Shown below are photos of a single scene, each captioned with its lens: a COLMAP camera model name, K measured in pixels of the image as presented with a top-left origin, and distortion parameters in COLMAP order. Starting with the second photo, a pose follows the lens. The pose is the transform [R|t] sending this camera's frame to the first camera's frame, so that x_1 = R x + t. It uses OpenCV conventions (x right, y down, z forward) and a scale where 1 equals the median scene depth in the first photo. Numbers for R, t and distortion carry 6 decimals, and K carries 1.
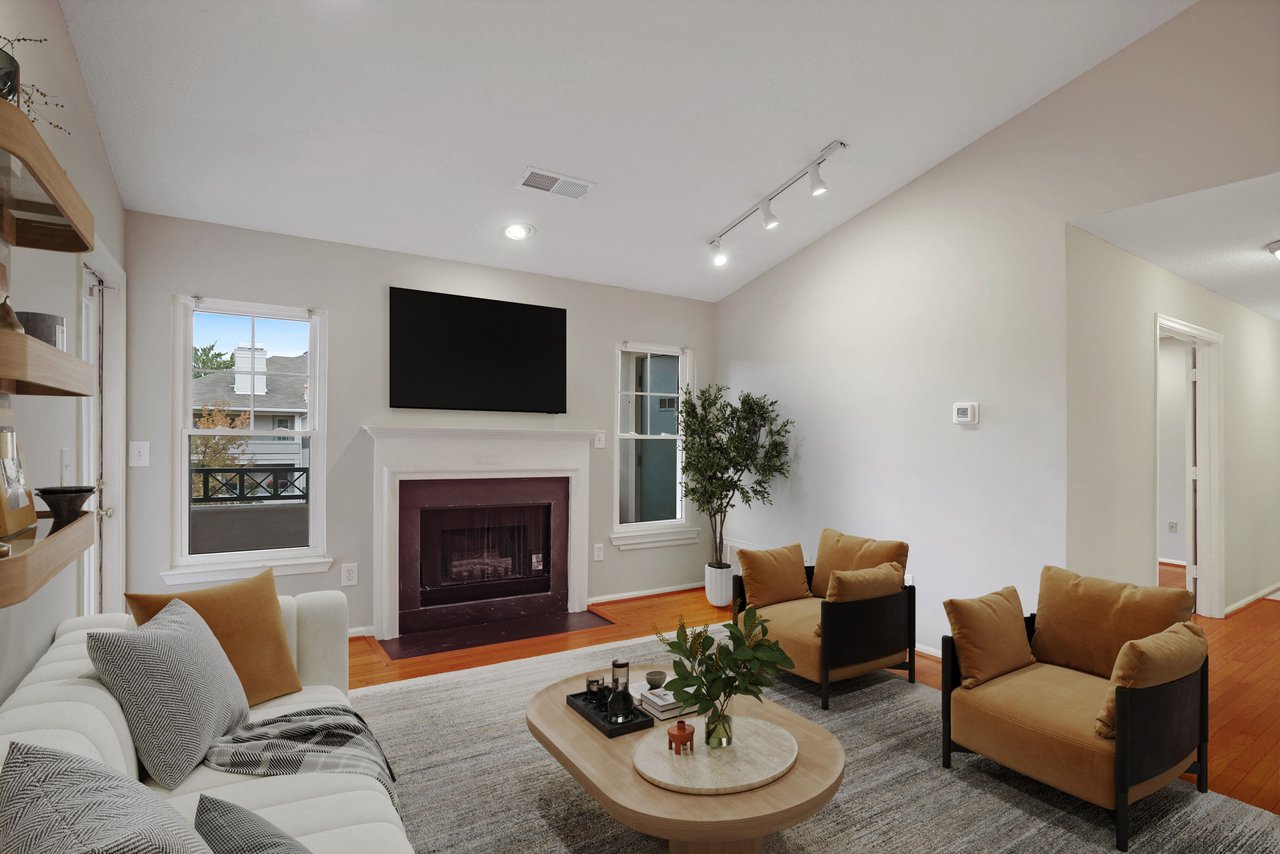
lens RADIAL K [[643.7, 0, 639.4], [0, 643.7, 414.8], [0, 0, 1]] dist [-0.065666, 0.031077]
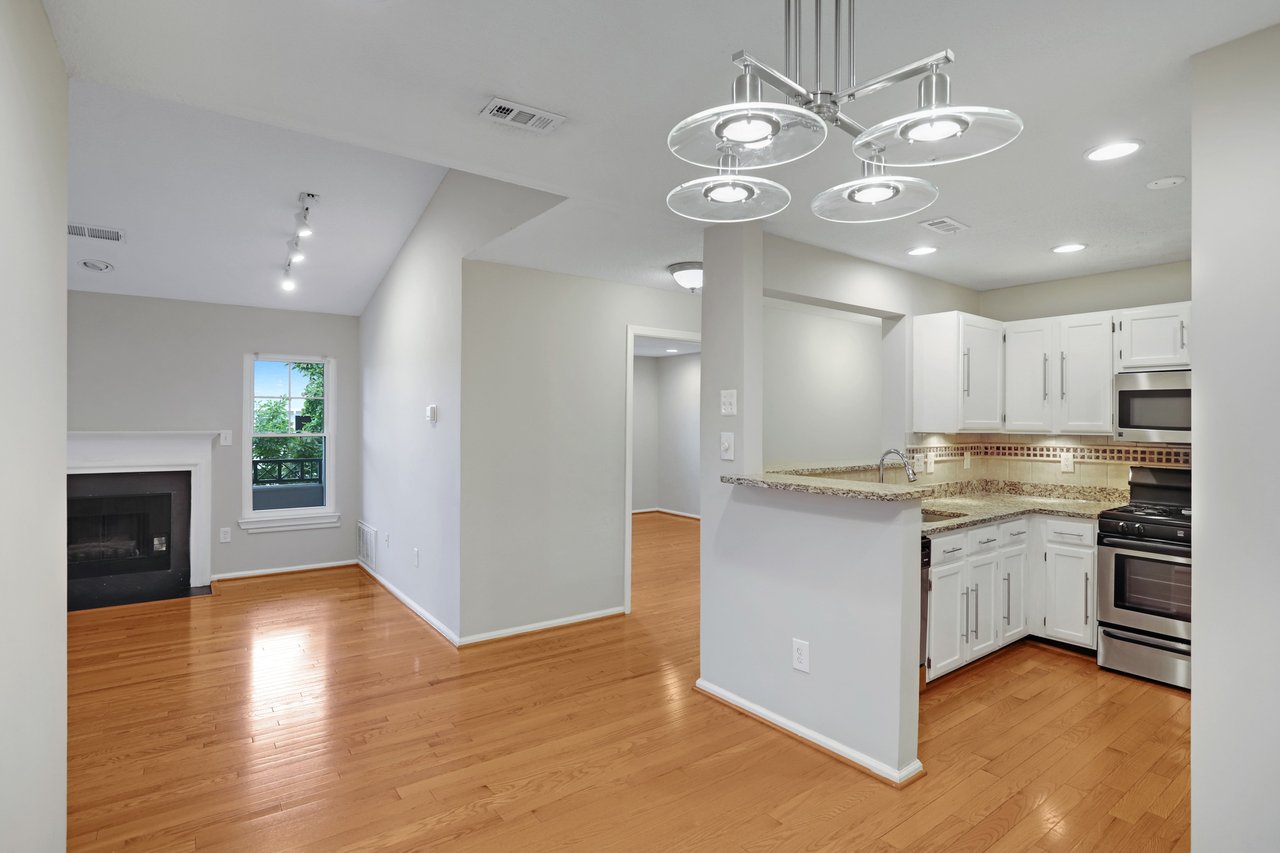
lens RADIAL K [[643.7, 0, 646.0], [0, 643.7, 403.8], [0, 0, 1]] dist [-0.065666, 0.031077]
pose [[0.998669, -0.021212, 0.047011, 0.709694], [0.021449, 0.999760, -0.004554, -0.002503], [-0.046903, 0.005556, 0.998884, -0.190782]]
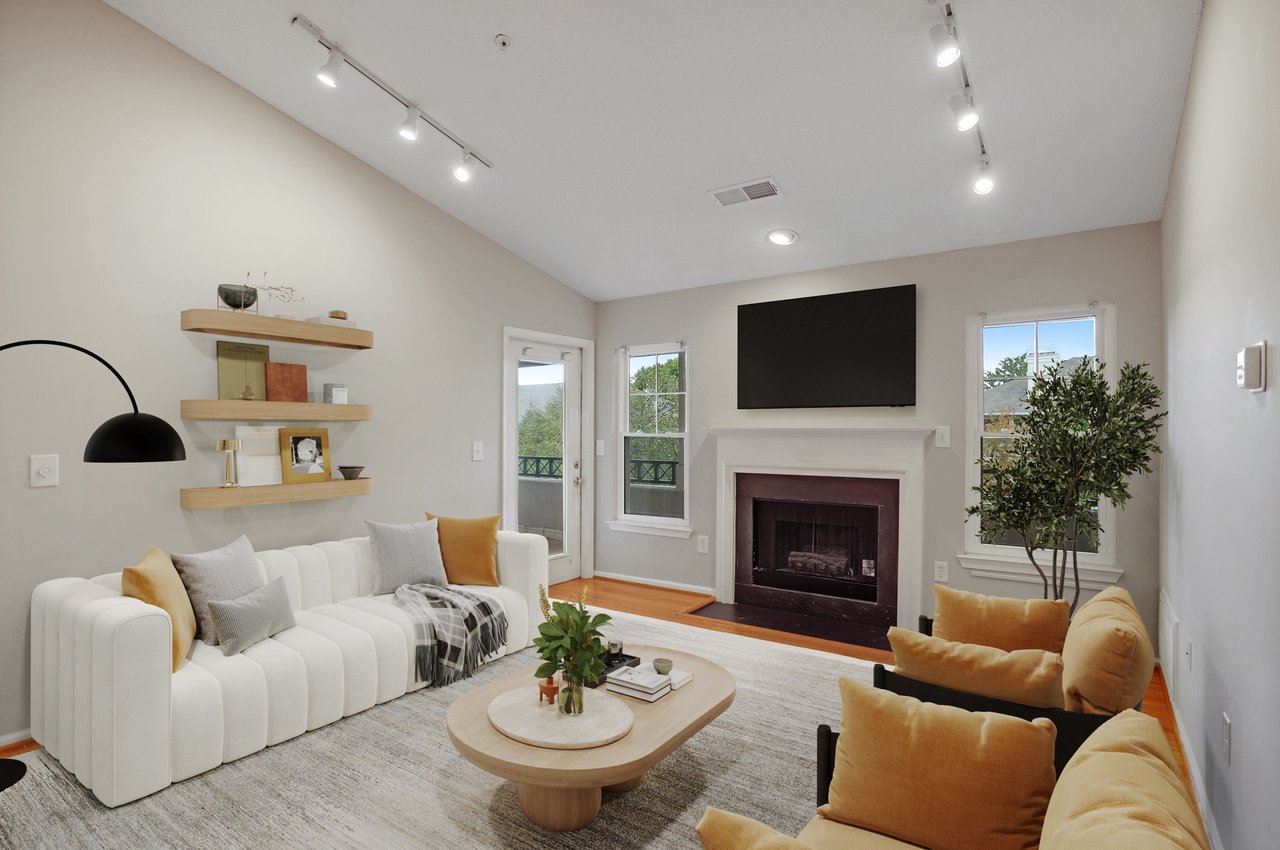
lens RADIAL K [[643.7, 0, 665.9], [0, 643.7, 431.0], [0, 0, 1]] dist [-0.065666, 0.031077]
pose [[0.372042, -0.017311, -0.928054, 0.628943], [0.034372, 0.999397, -0.004862, 0.024285], [0.927579, -0.030090, 0.372413, 0.398547]]
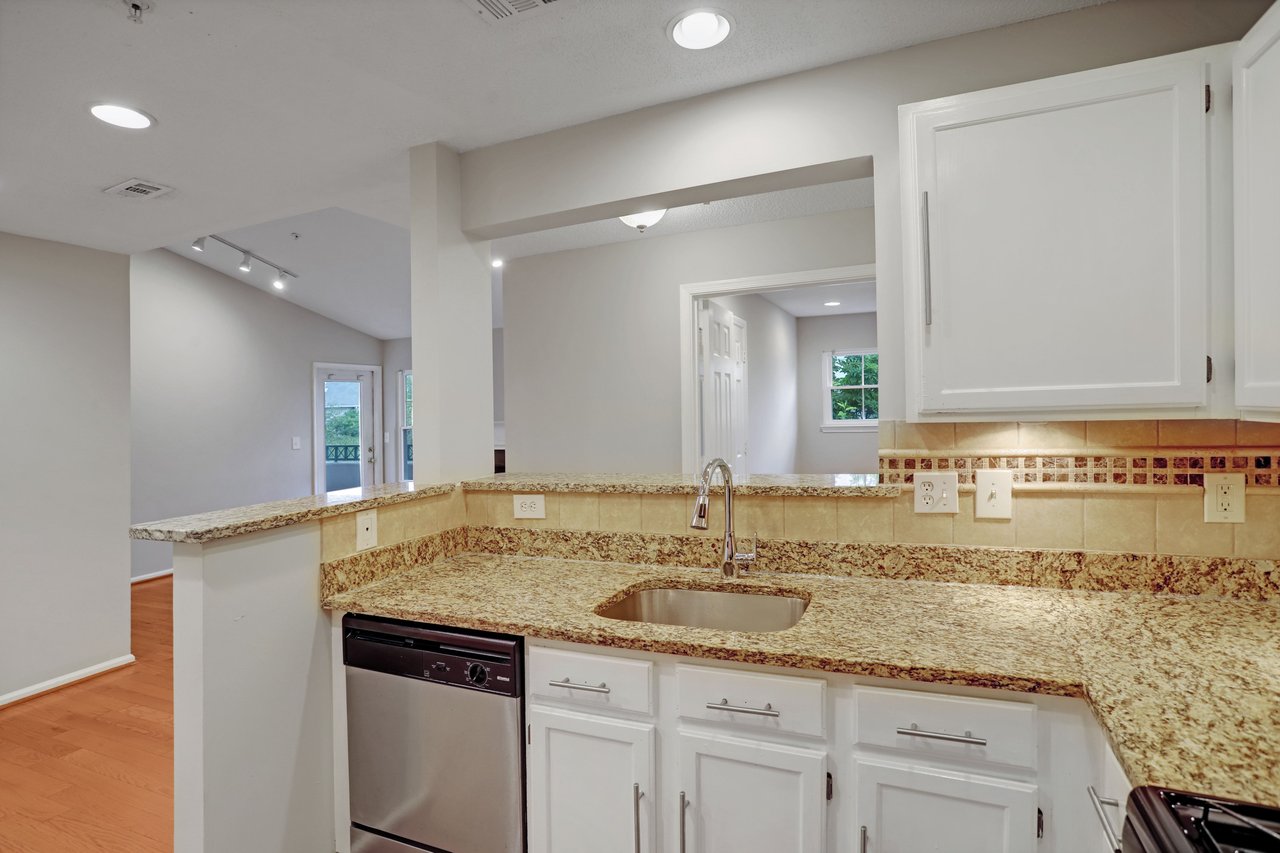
lens RADIAL K [[643.7, 0, 657.7], [0, 643.7, 417.4], [0, 0, 1]] dist [-0.065666, 0.031077]
pose [[0.551622, -0.033011, -0.833441, 1.402753], [0.067811, 0.997684, 0.005365, 0.029346], [0.831333, -0.059476, 0.552583, 0.377977]]
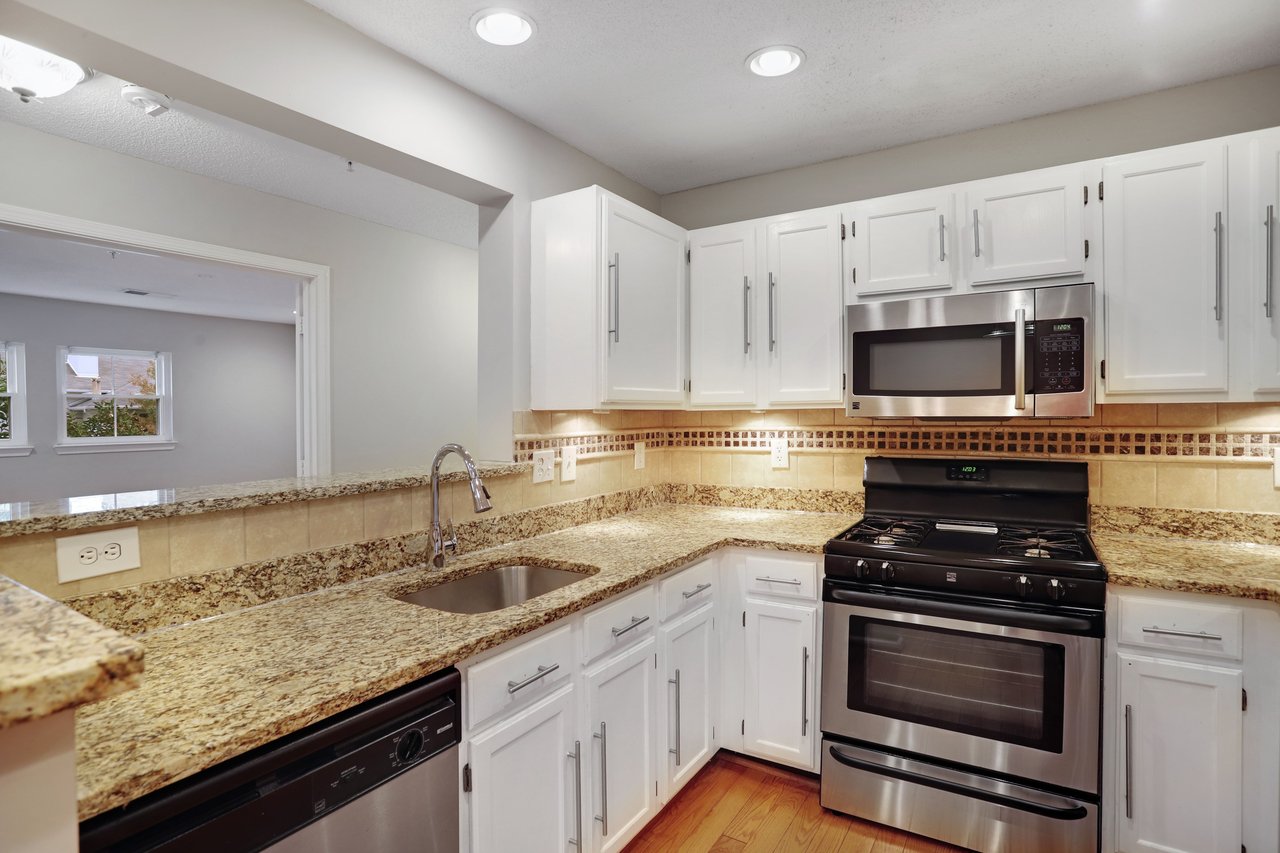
lens RADIAL K [[643.7, 0, 641.4], [0, 643.7, 430.2], [0, 0, 1]] dist [-0.065666, 0.031077]
pose [[0.916549, -0.054027, 0.396257, 1.024611], [0.034208, 0.997793, 0.056919, 0.033121], [-0.398457, -0.038614, 0.916374, 0.218231]]
